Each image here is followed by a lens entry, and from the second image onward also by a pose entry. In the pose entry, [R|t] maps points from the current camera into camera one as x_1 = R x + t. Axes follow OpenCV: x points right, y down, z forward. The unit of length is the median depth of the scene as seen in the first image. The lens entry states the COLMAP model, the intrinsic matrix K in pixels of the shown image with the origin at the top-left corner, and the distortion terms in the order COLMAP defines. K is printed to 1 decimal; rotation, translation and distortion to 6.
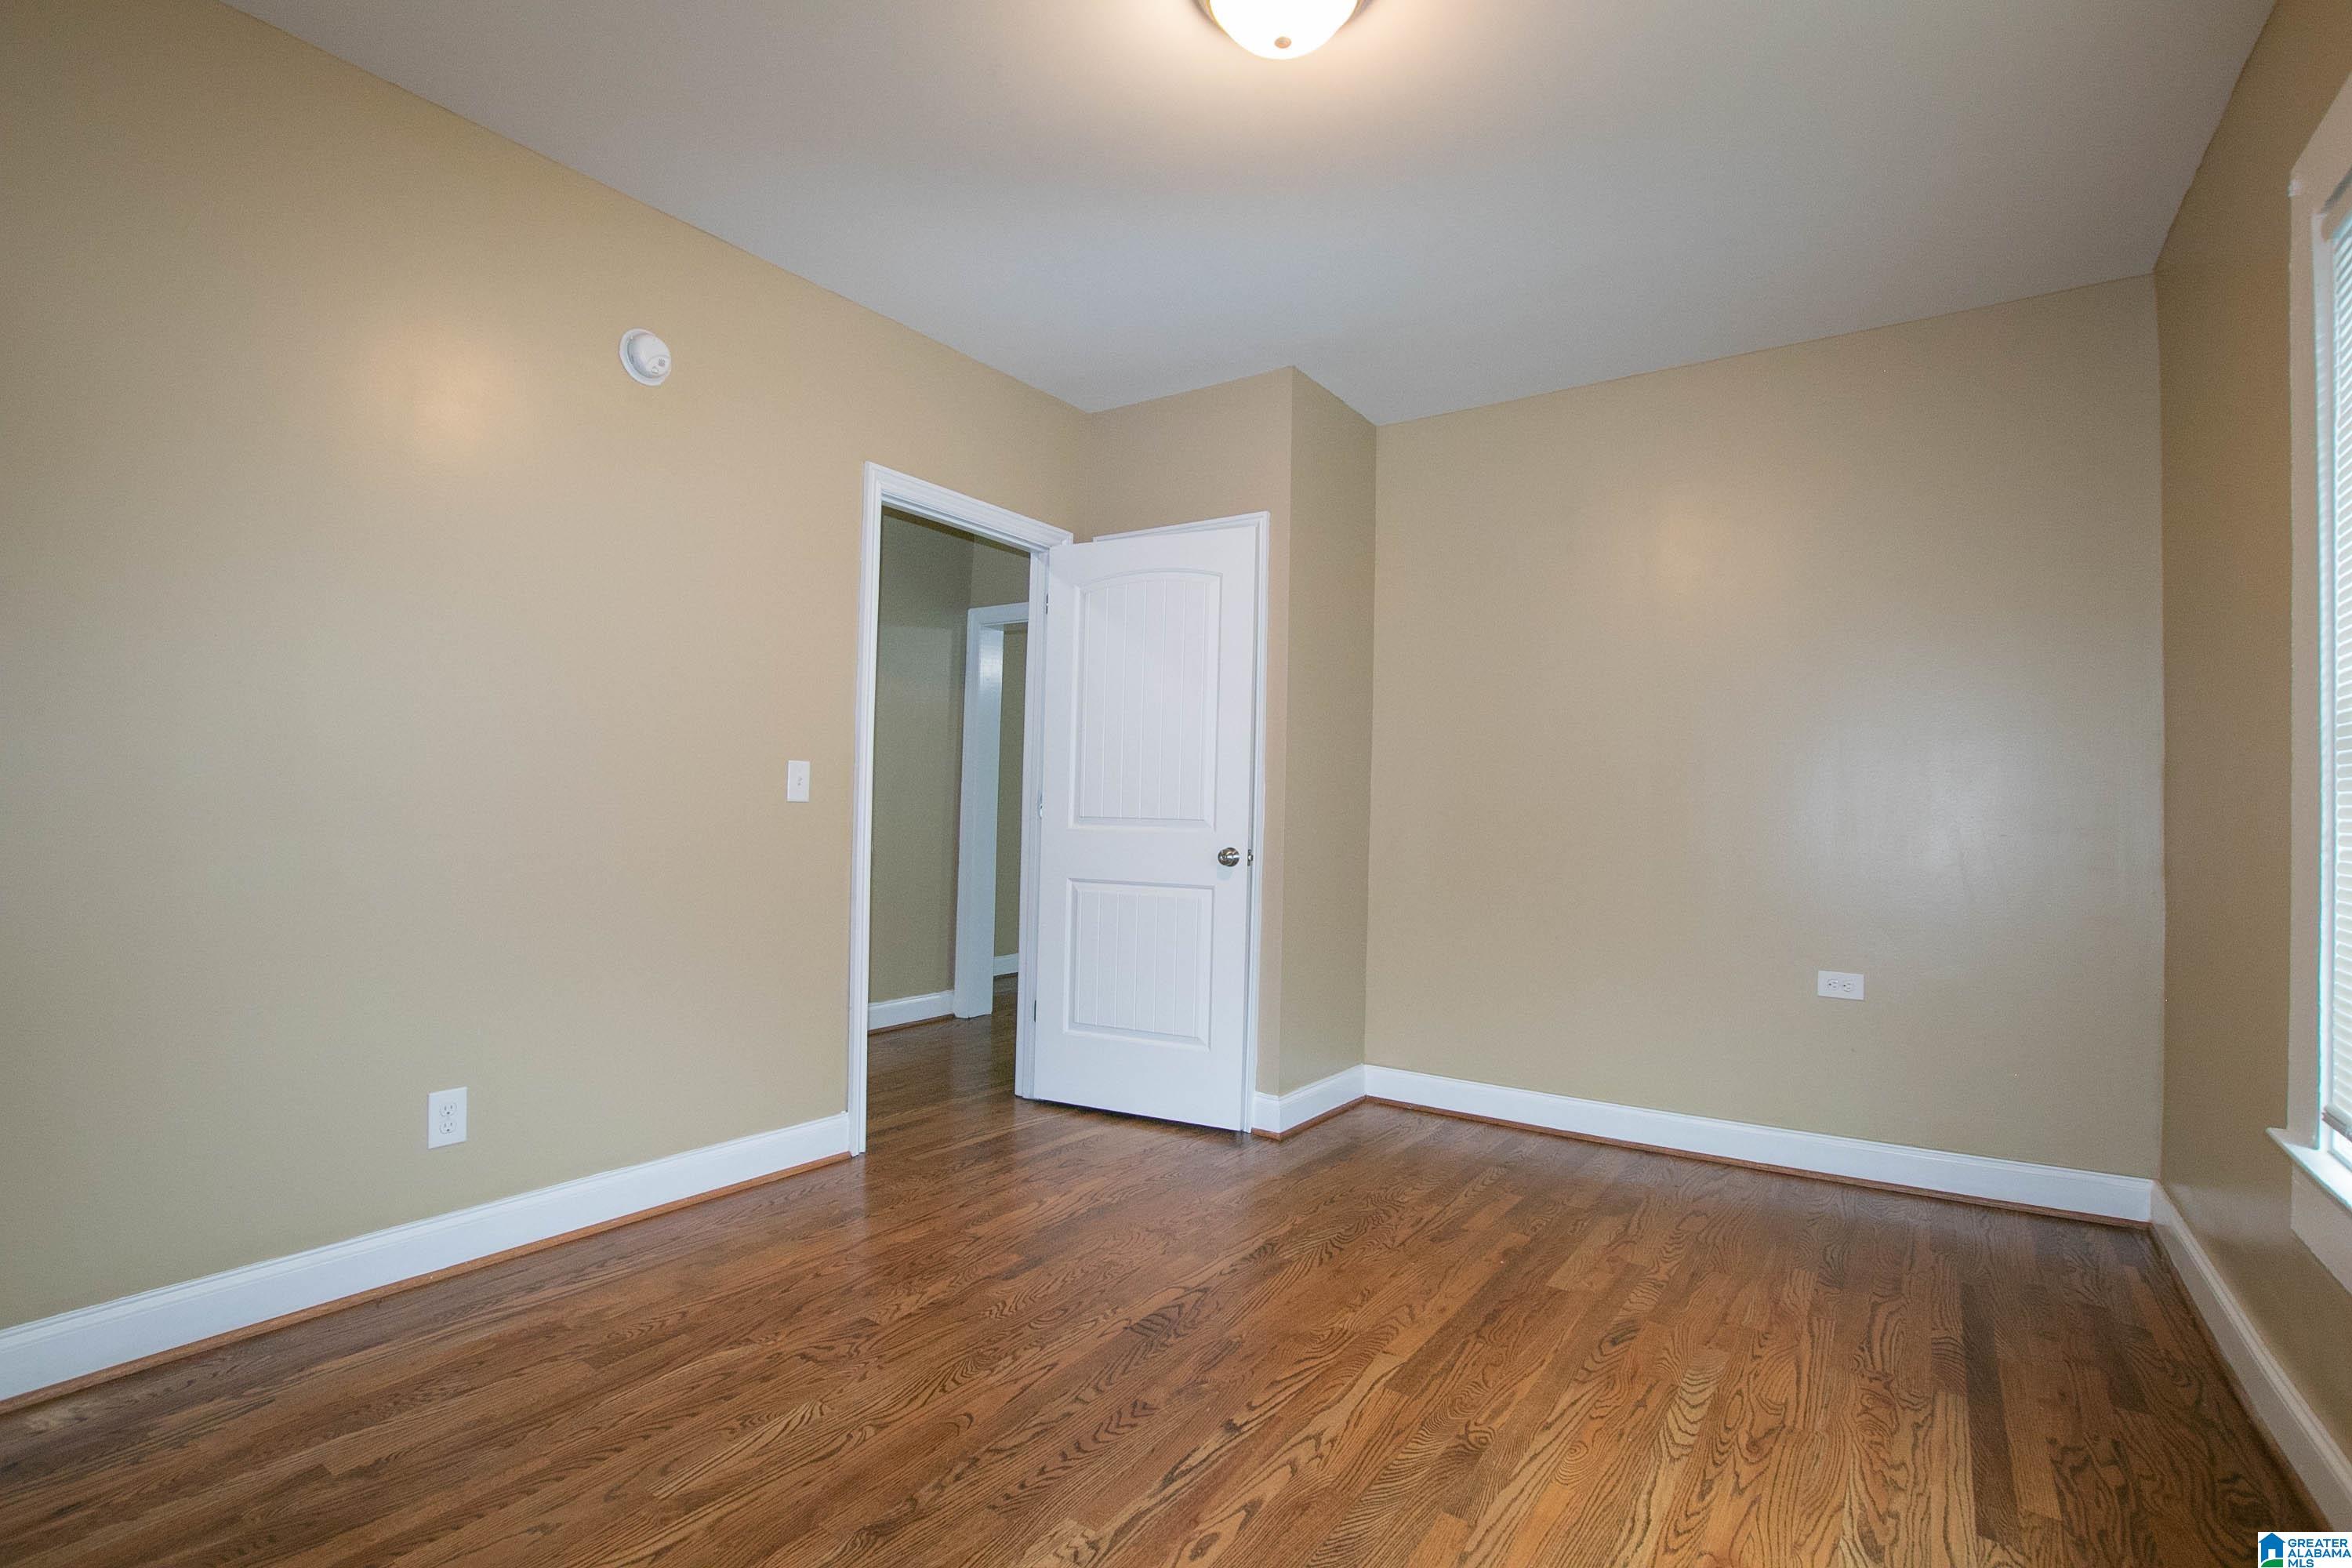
lens RADIAL K [[1087.5, 0, 1159.6], [0, 1087.5, 785.6], [0, 0, 1]] dist [-0.029566, 0.004067]
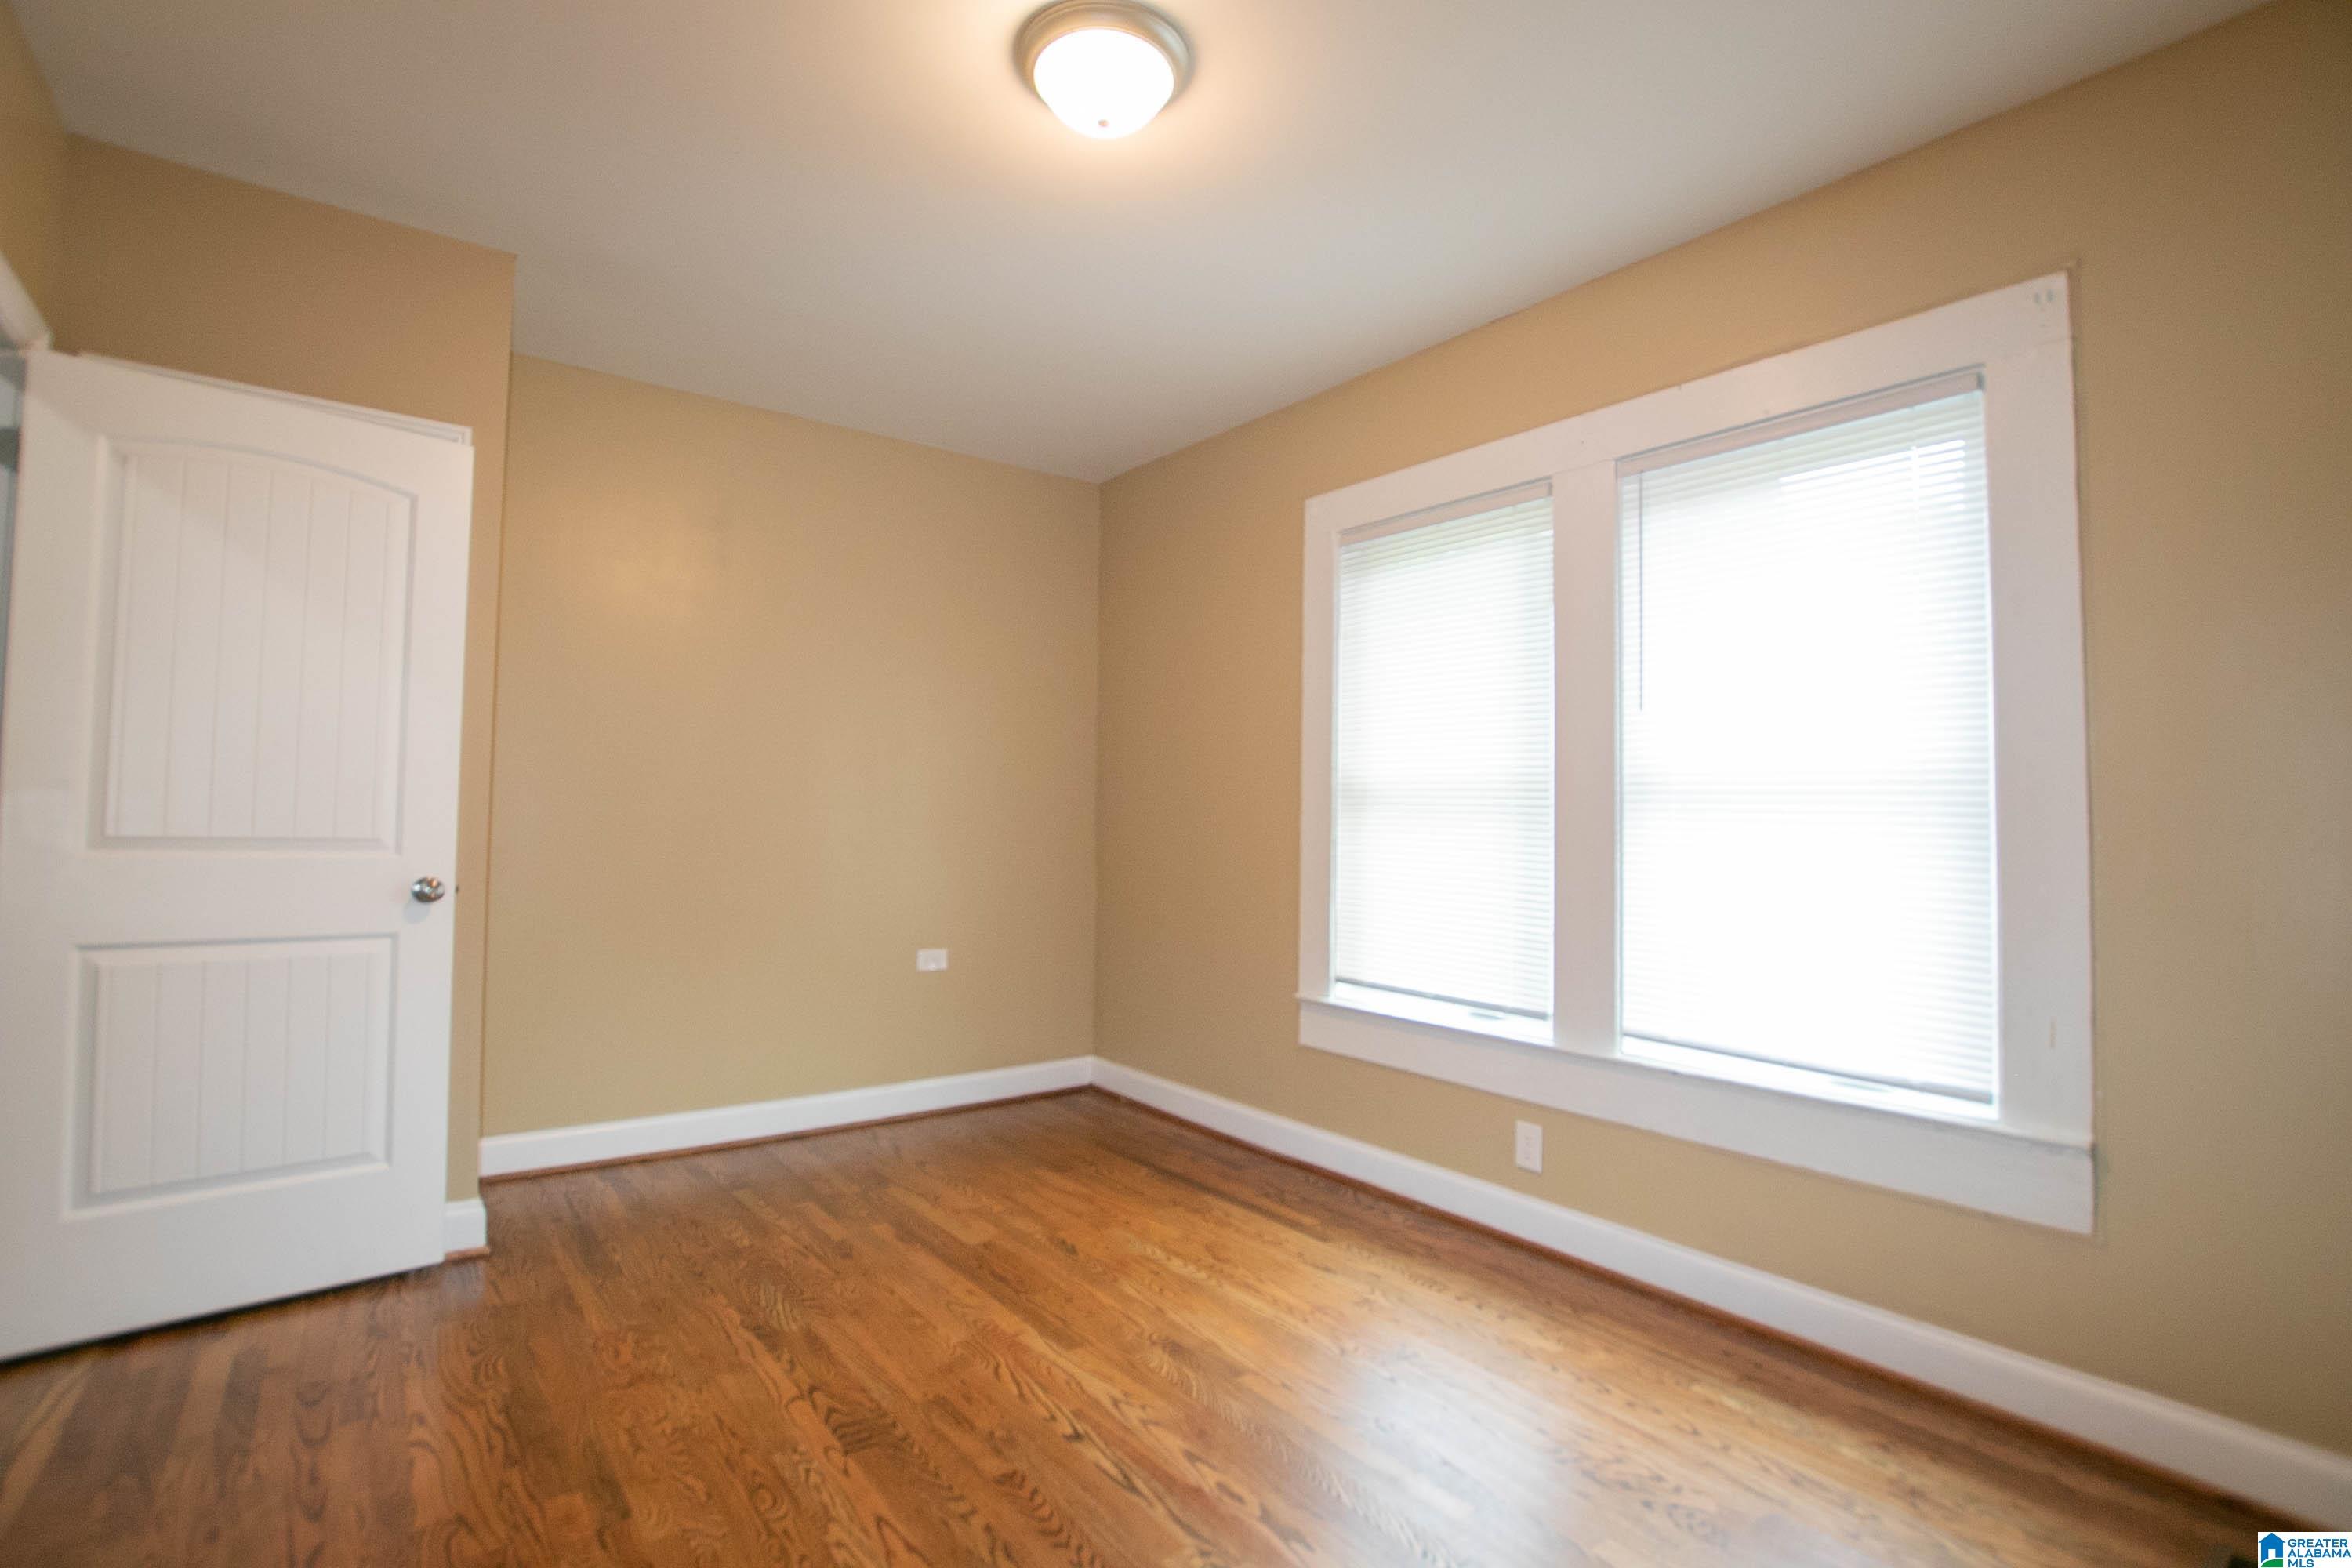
lens RADIAL K [[1087.5, 0, 1153.5], [0, 1087.5, 782.5], [0, 0, 1]] dist [-0.029566, 0.004067]
pose [[0.315529, 0.028934, 0.948475, -0.619236], [-0.030034, 0.999339, -0.020494, -0.007943], [-0.948440, -0.022020, 0.316190, 0.422141]]
